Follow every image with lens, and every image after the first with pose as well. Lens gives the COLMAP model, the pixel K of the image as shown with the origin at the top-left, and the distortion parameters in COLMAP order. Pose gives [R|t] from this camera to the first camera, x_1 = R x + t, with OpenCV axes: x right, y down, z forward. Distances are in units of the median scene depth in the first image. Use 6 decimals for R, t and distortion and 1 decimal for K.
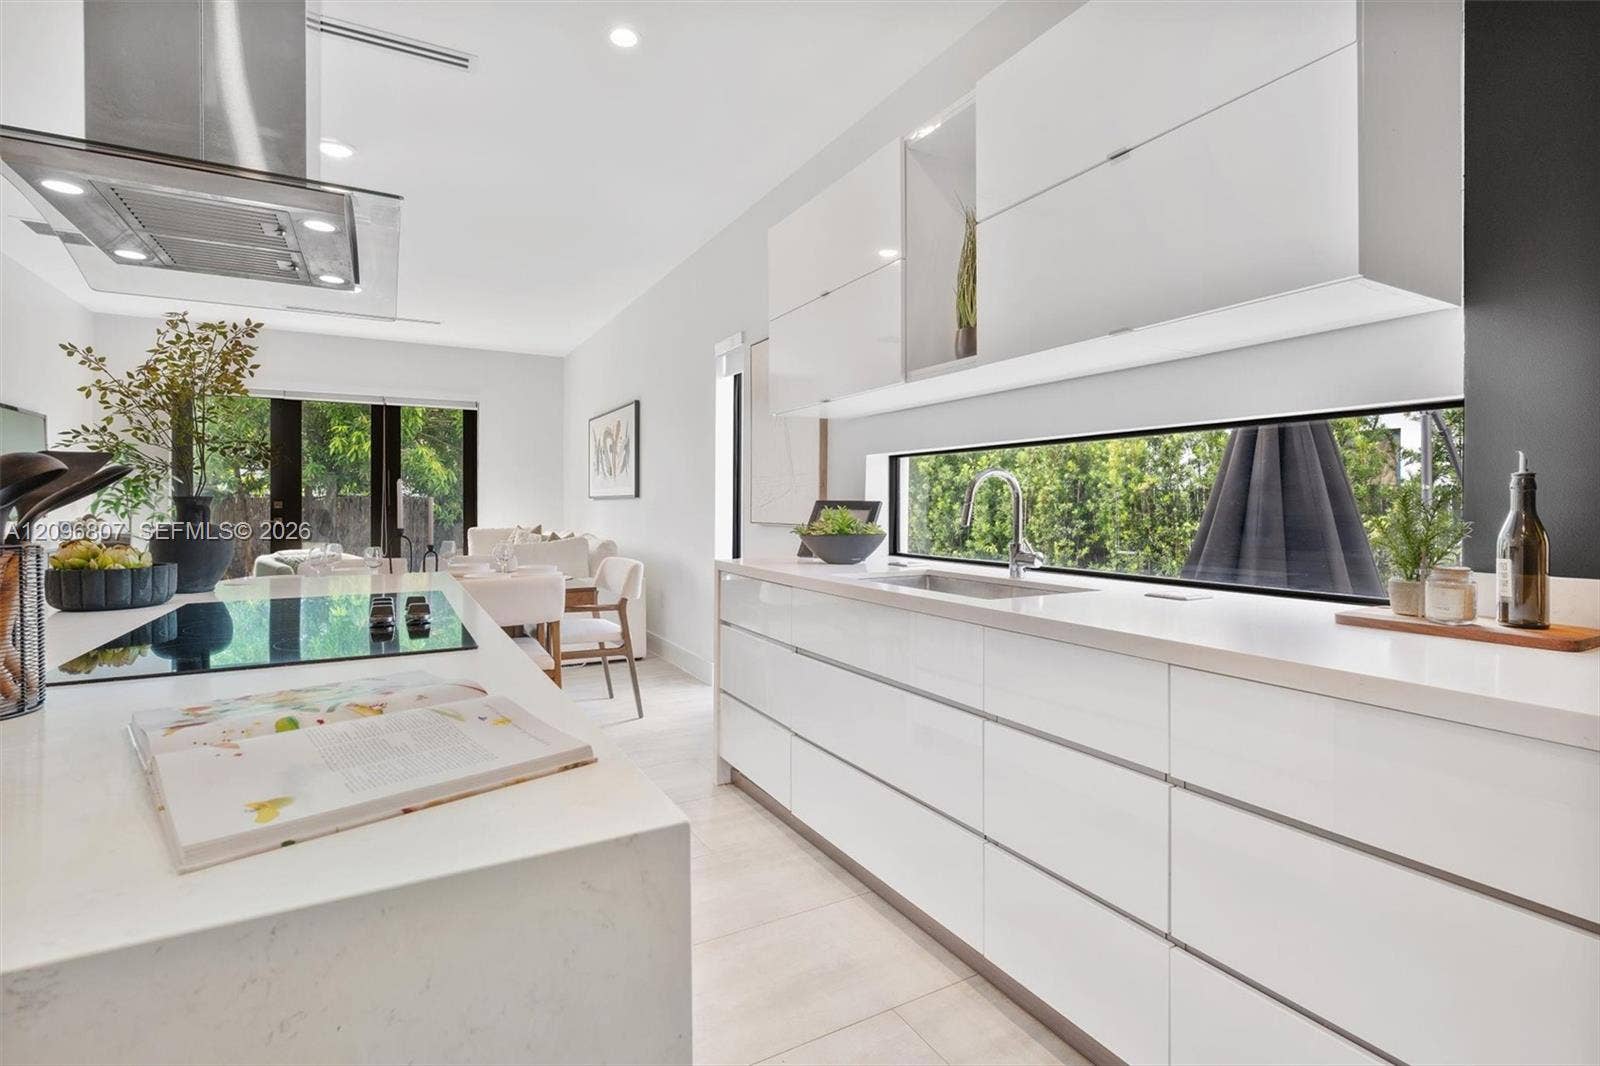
lens RADIAL K [[735.0, 0, 799.3], [0, 735.0, 506.8], [0, 0, 1]] dist [0.000694, 0.000363]
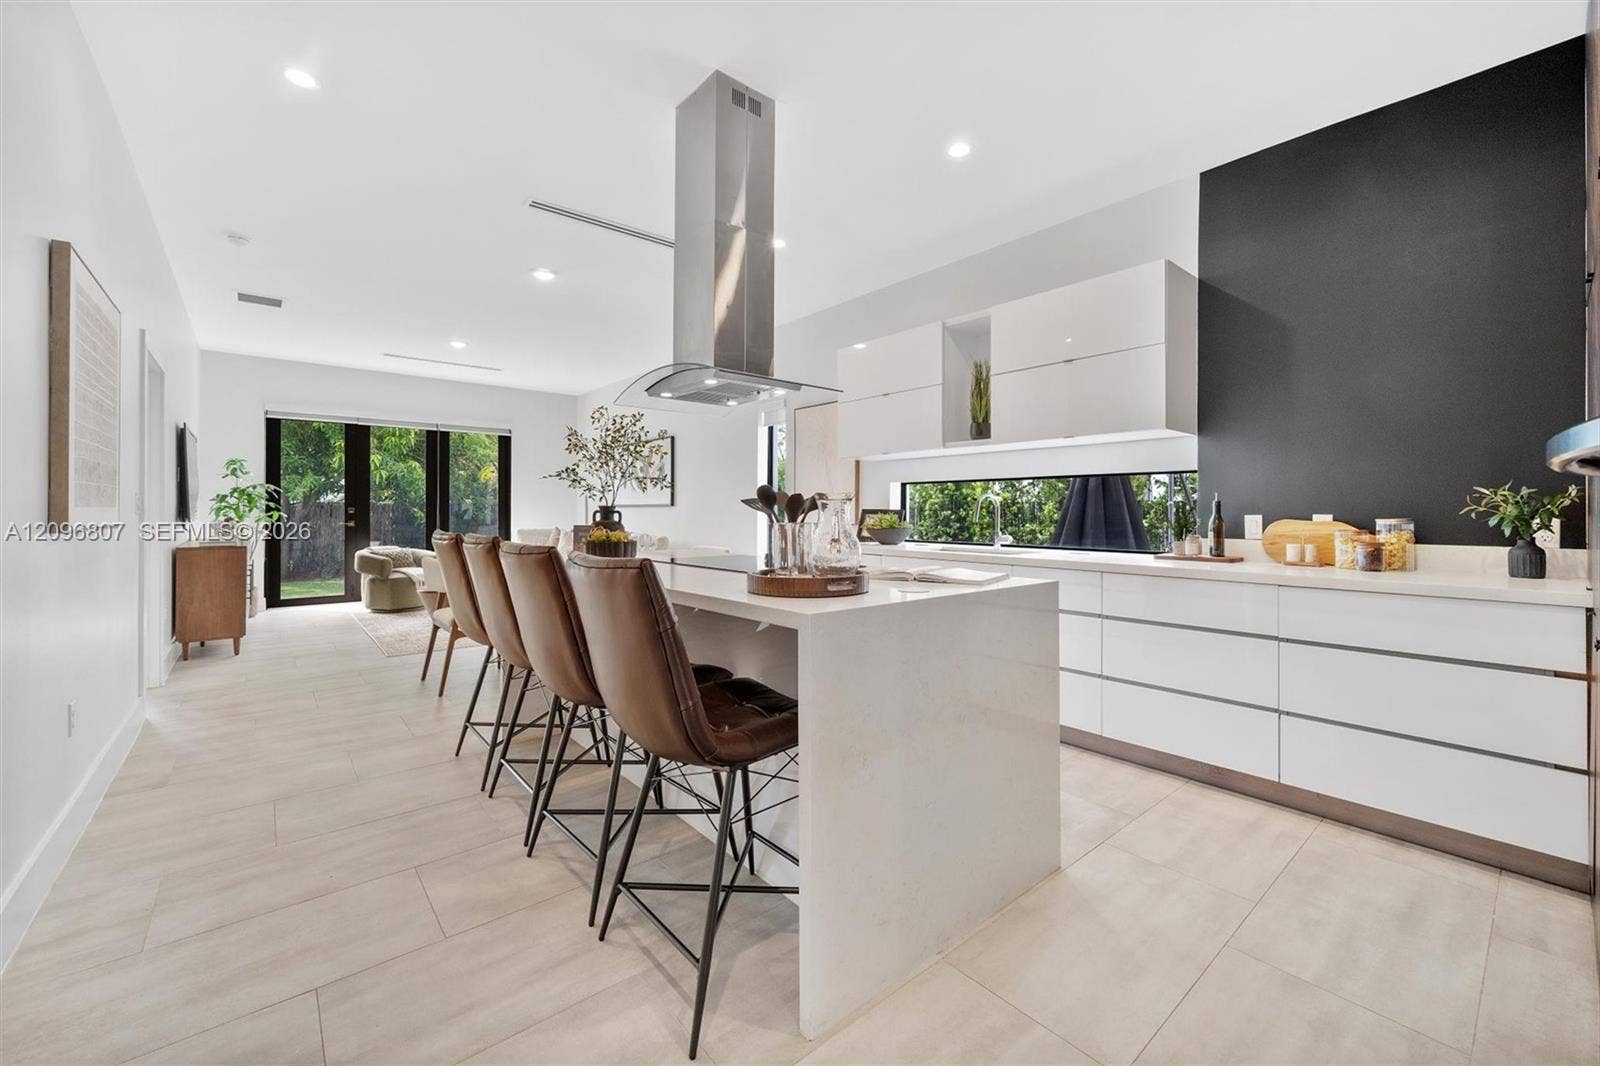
lens RADIAL K [[636.3, 0, 796.8], [0, 636.3, 519.8], [0, 0, 1]] dist [-0.000613, -0.000189]
pose [[0.981431, 0.000708, 0.191815, -0.195917], [-0.002581, 0.999951, 0.009515, 0.001197], [-0.191799, -0.009834, 0.981385, -0.199705]]
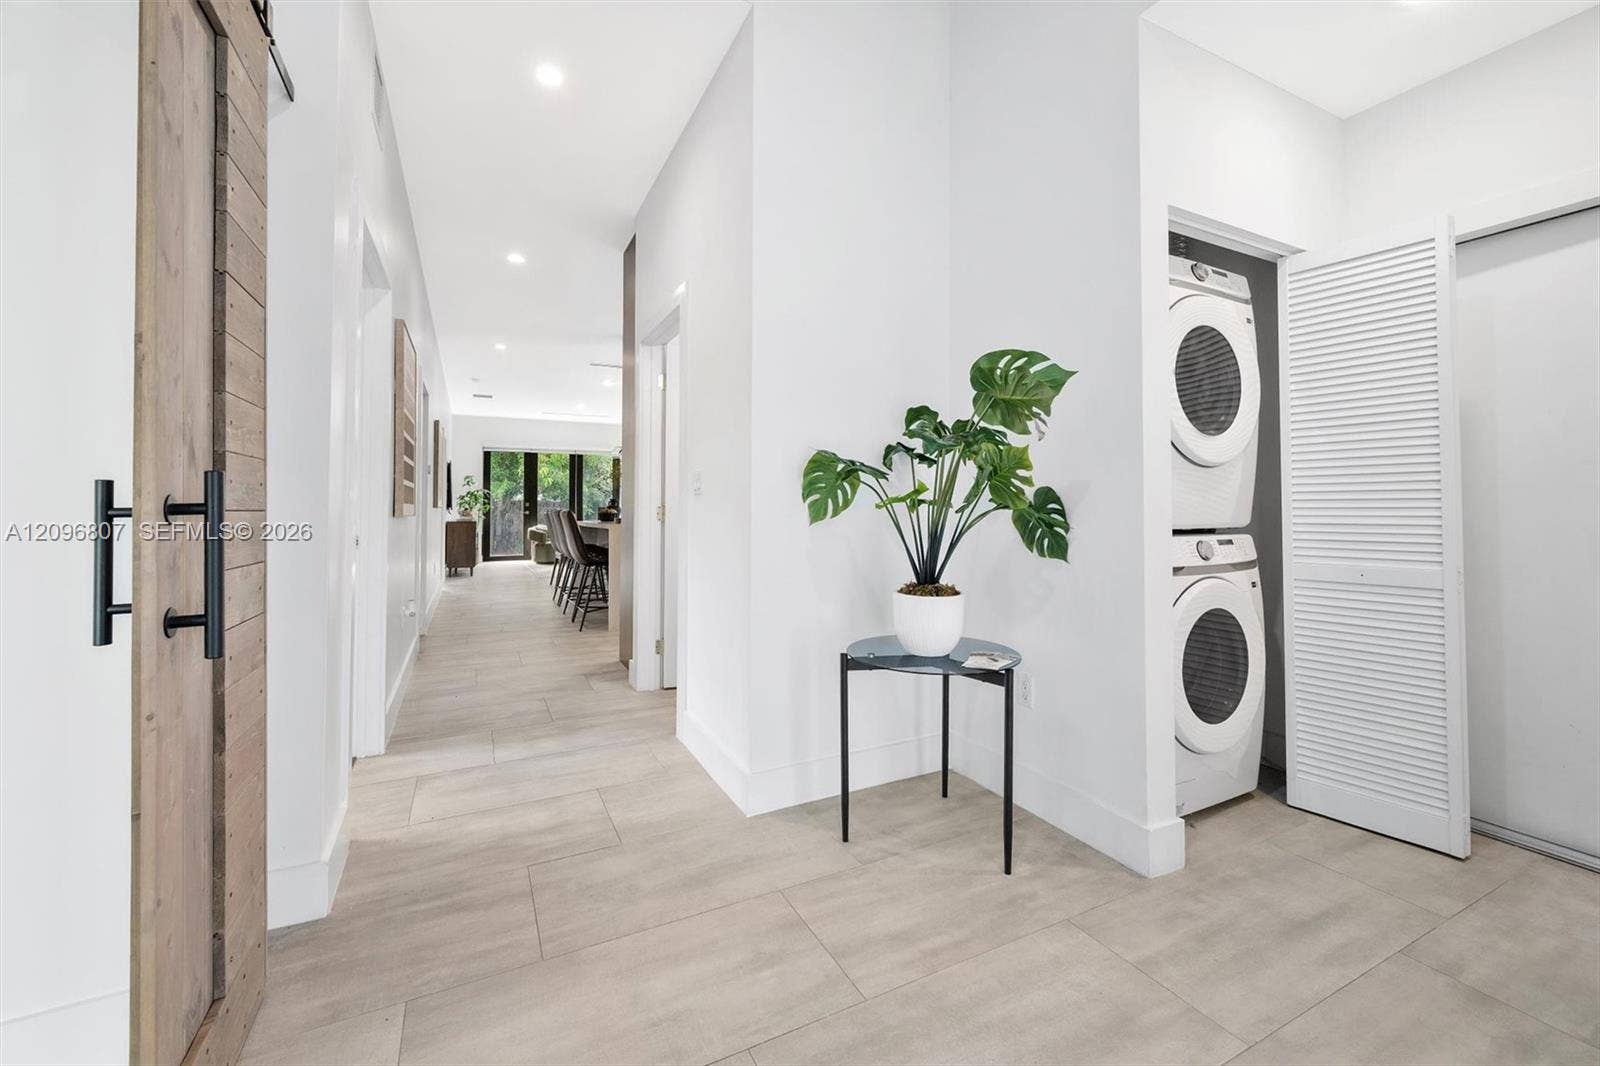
lens RADIAL K [[646.4, 0, 798.7], [0, 646.4, 509.8], [0, 0, 1]] dist [0.000582, 0.000190]
pose [[0.999139, 0.004128, -0.041290, 0.118200], [-0.004135, 0.999991, -0.000072, 0.009541], [0.041290, 0.000243, 0.999147, -0.800050]]
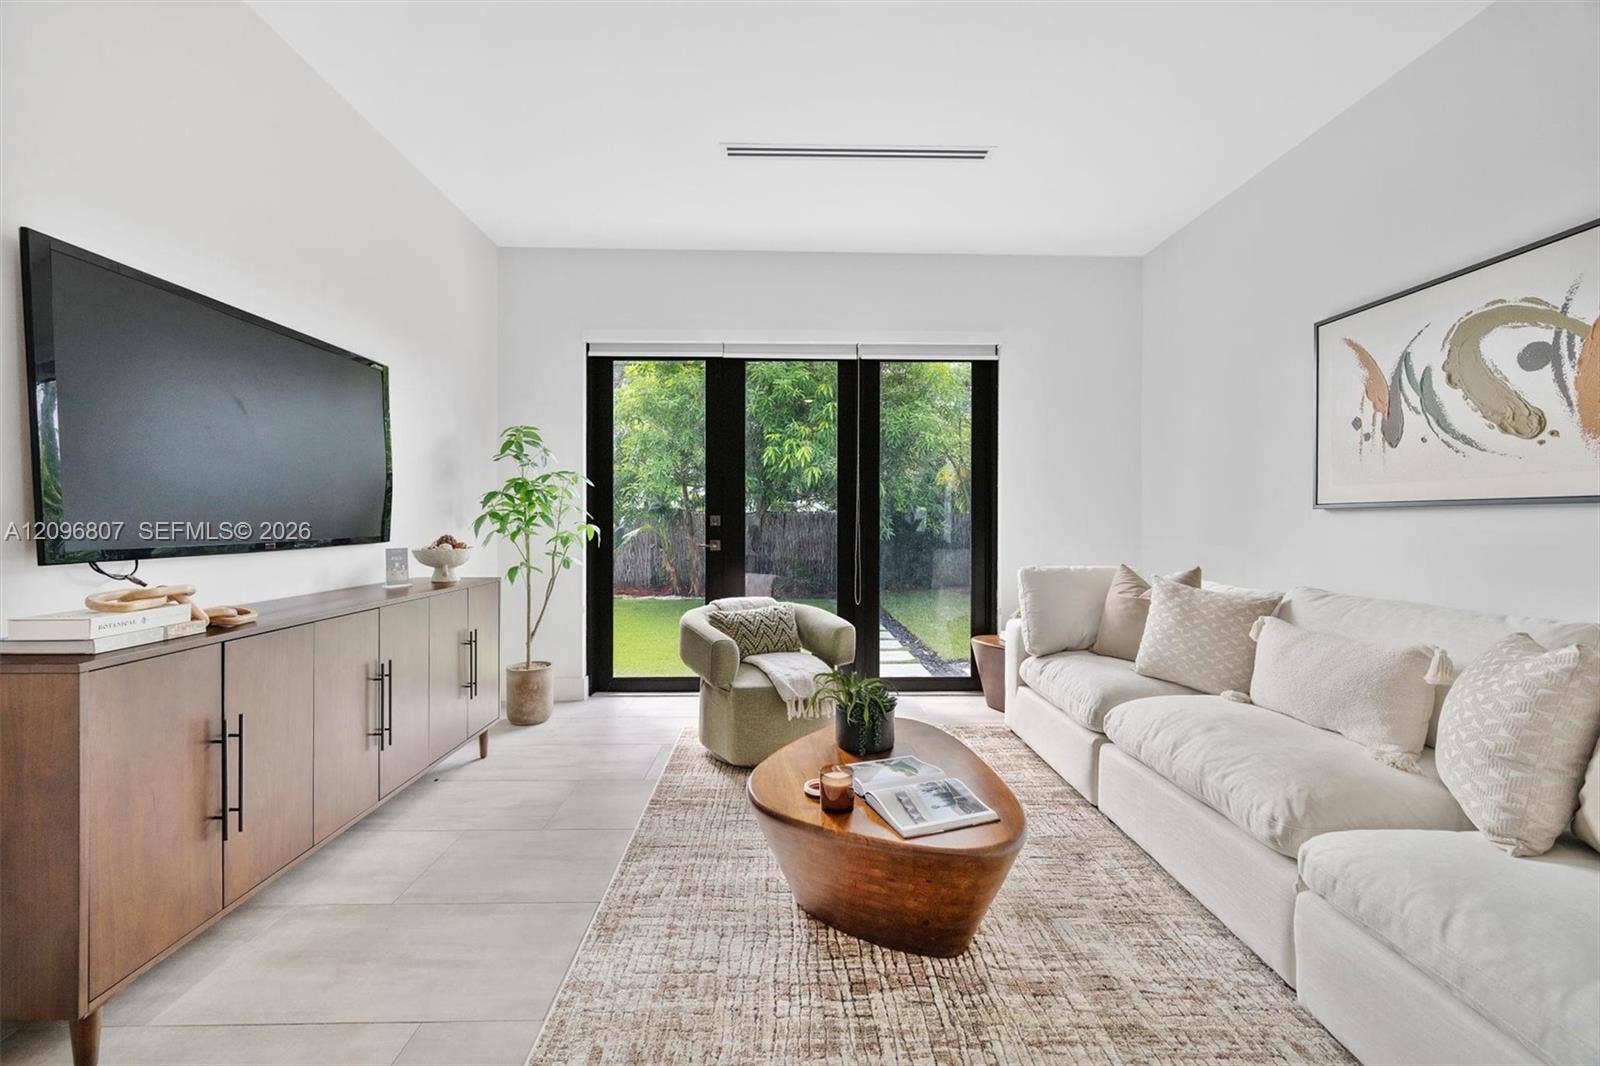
lens RADIAL K [[636.3, 0, 796.8], [0, 636.3, 519.8], [0, 0, 1]] dist [-0.000613, -0.000189]
pose [[0.881525, 0.003230, -0.472126, -0.402908], [-0.006077, 0.999971, -0.004505, -0.001274], [0.472097, 0.006840, 0.881520, 0.570356]]
